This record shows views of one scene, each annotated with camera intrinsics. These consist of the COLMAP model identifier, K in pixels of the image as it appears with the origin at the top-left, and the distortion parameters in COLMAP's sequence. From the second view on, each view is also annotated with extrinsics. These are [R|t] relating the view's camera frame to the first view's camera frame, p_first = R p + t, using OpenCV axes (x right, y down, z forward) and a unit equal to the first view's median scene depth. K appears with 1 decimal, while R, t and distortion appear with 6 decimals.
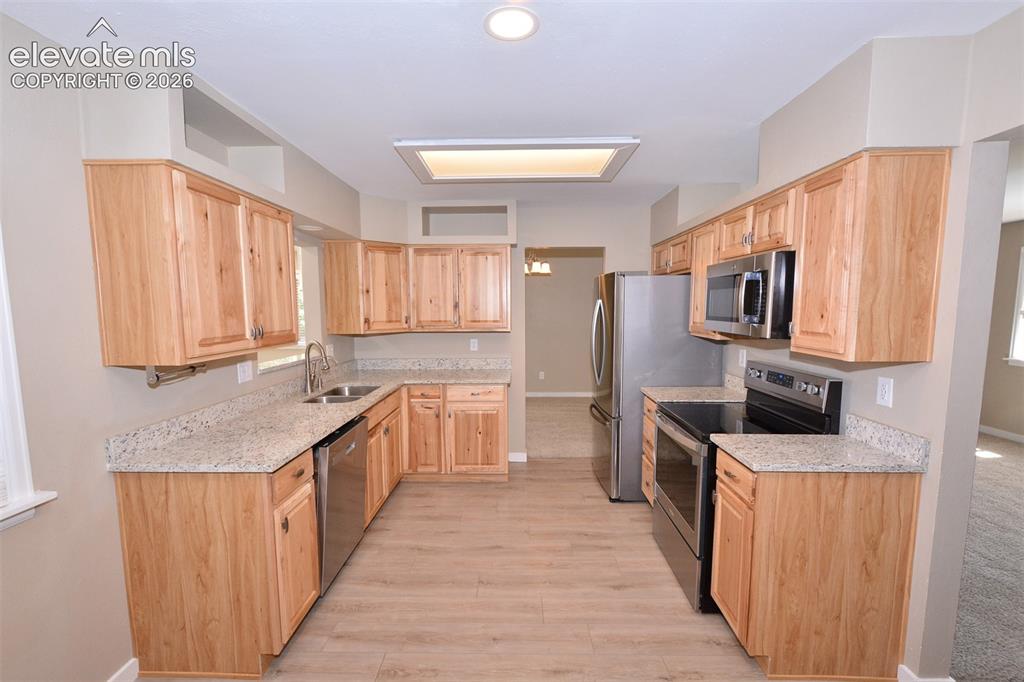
lens RADIAL K [[448.8, 0, 507.3], [0, 448.8, 346.5], [0, 0, 1]] dist [0.000785, 0.000107]
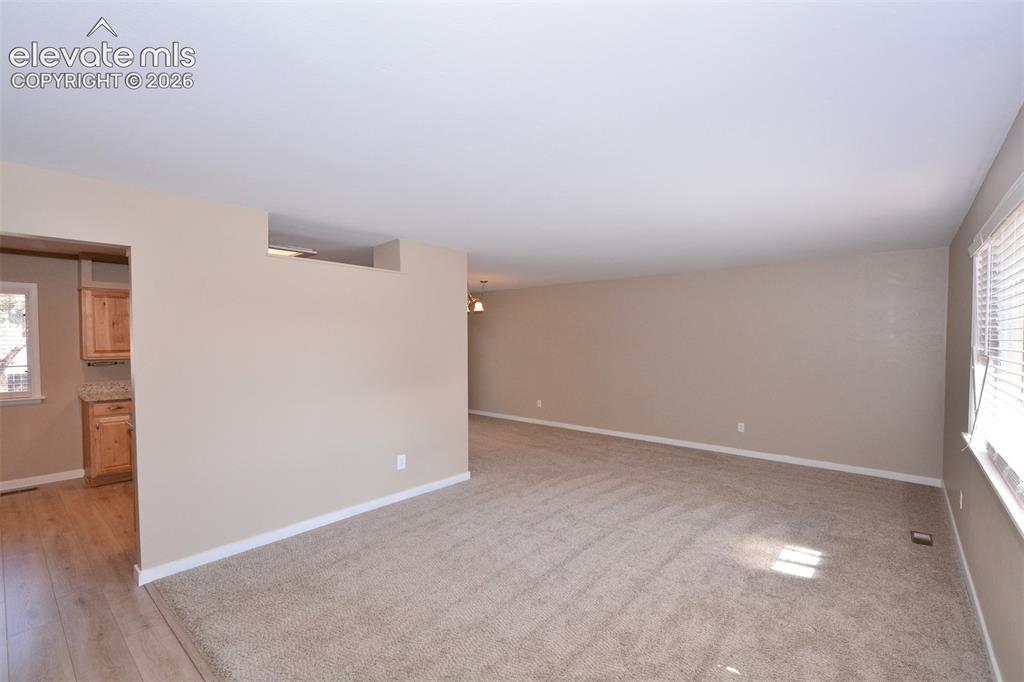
lens RADIAL K [[448.8, 0, 515.8], [0, 448.8, 342.2], [0, 0, 1]] dist [0.000785, 0.000107]
pose [[0.781819, 0.002520, -0.623500, 2.739566], [-0.055795, 0.996263, -0.065937, -0.025698], [0.621004, 0.086339, 0.779038, 0.428815]]
